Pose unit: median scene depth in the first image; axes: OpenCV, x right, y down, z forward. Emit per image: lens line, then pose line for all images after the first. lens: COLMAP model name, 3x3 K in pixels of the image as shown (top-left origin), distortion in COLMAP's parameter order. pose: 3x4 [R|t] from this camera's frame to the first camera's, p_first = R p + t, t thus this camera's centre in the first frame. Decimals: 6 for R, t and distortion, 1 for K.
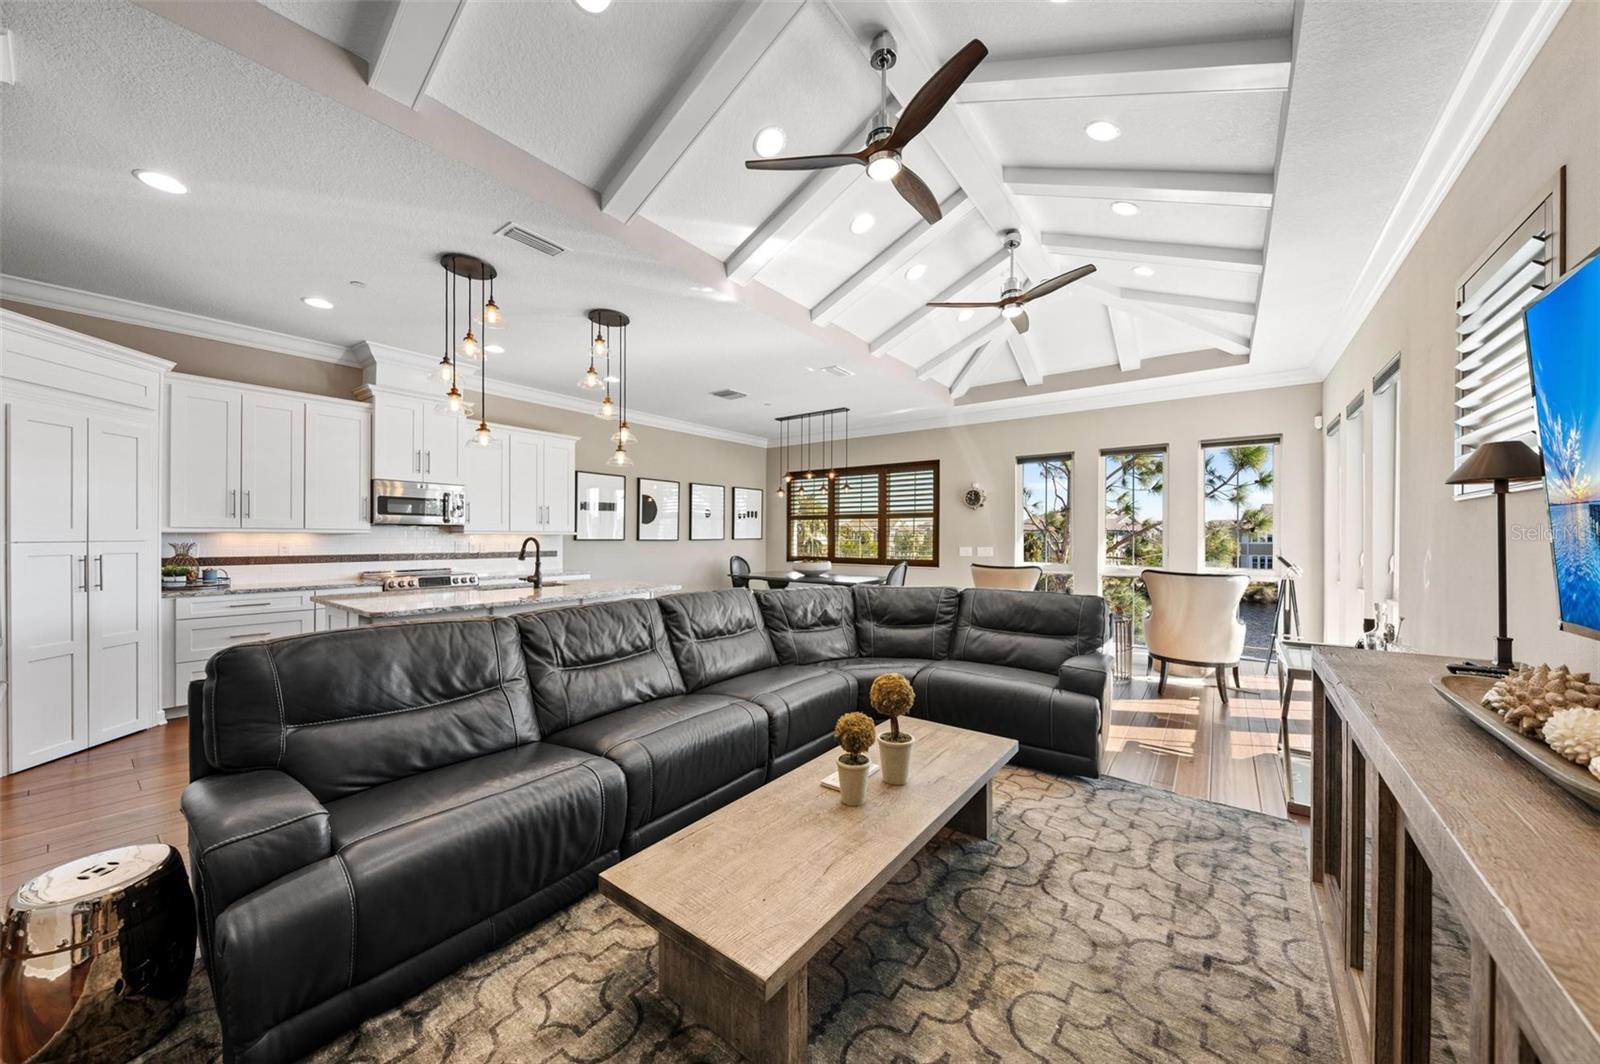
lens RADIAL K [[556.9, 0, 804.3], [0, 556.9, 541.3], [0, 0, 1]] dist [0.004487, -0.003028]
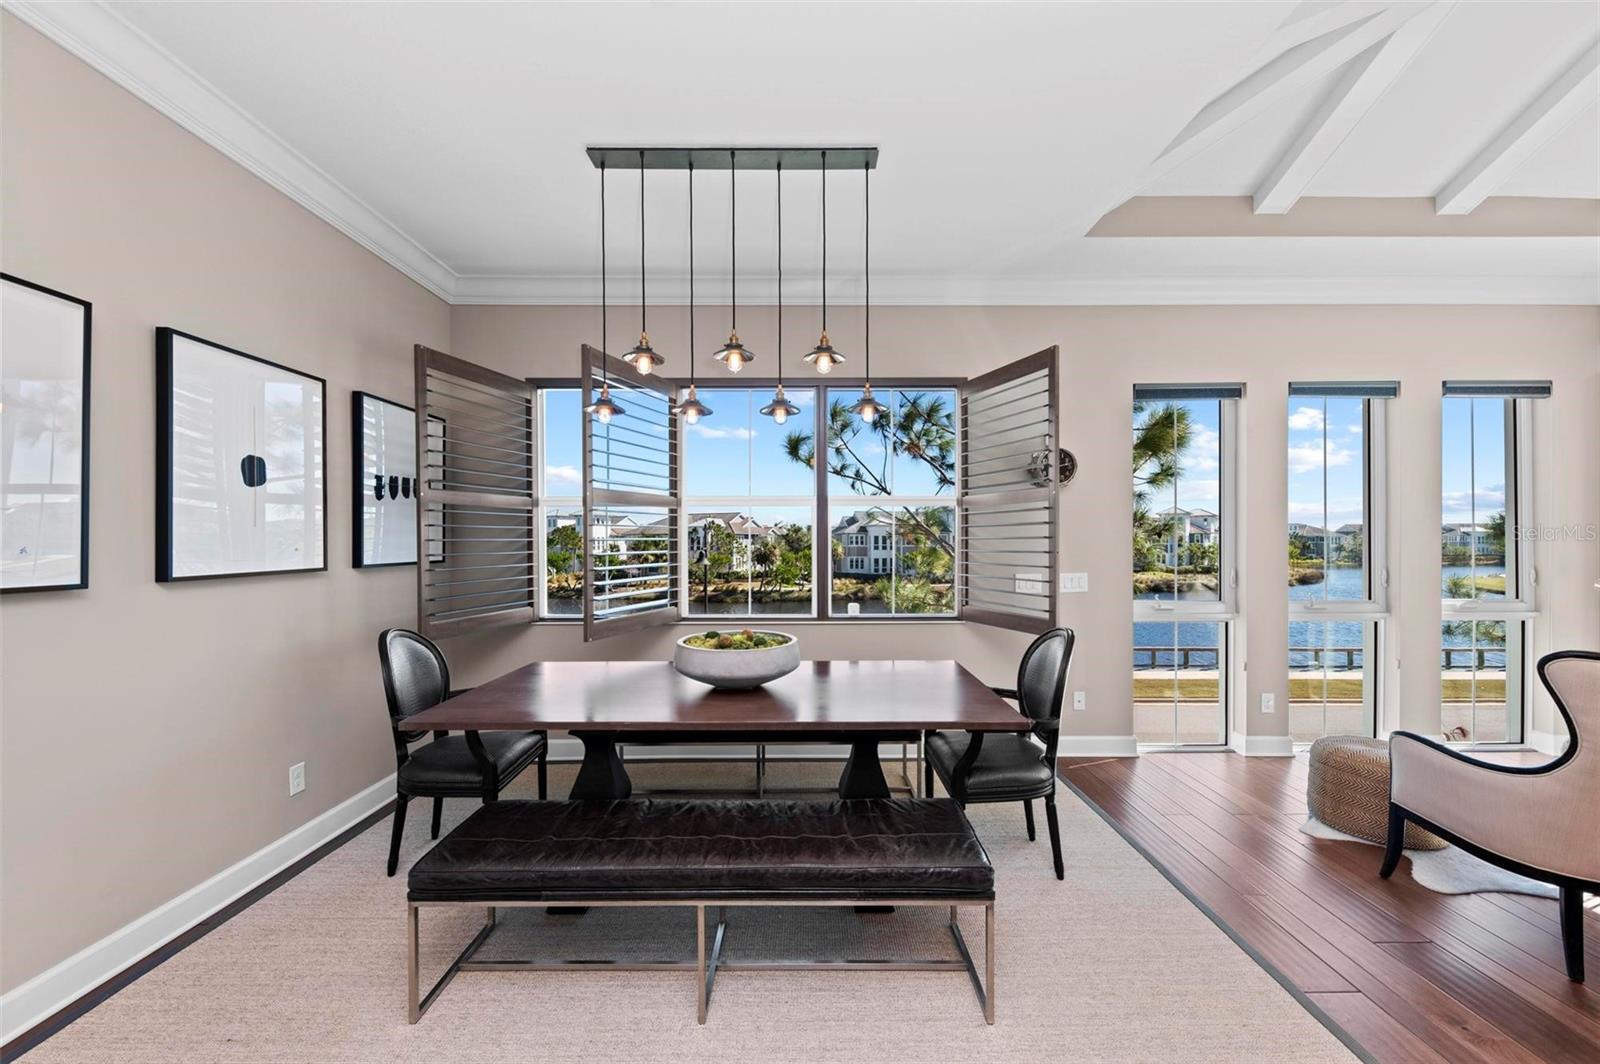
lens RADIAL K [[620.1, 0, 804.3], [0, 620.1, 541.4], [0, 0, 1]] dist [0.012704, -0.006457]
pose [[0.801737, -0.003787, 0.597665, -0.167692], [0.007606, 0.999964, -0.003867, -0.016917], [-0.597628, 0.007646, 0.801737, 0.733359]]
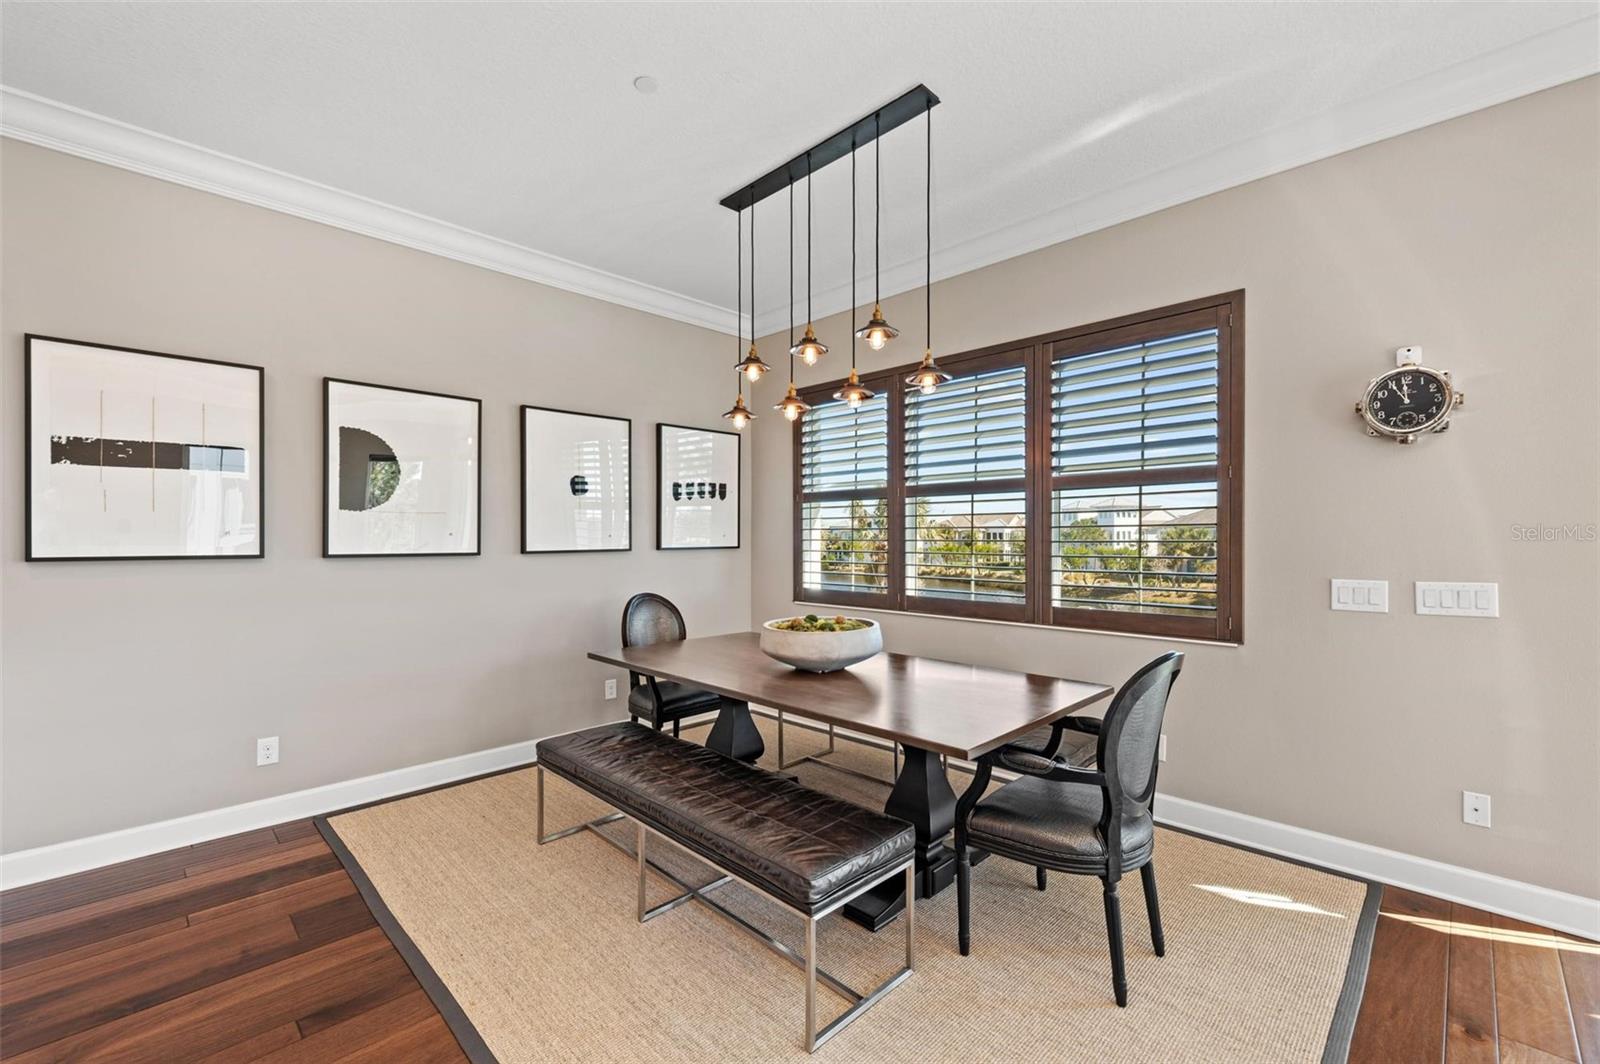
lens RADIAL K [[665.6, 0, 801.0], [0, 665.6, 540.5], [0, 0, 1]] dist [0.002179, 0.000160]
pose [[0.990004, -0.002935, -0.141006, 0.058966], [0.002658, 0.999994, -0.002147, -0.010516], [0.141011, 0.001751, 0.990006, 0.651400]]
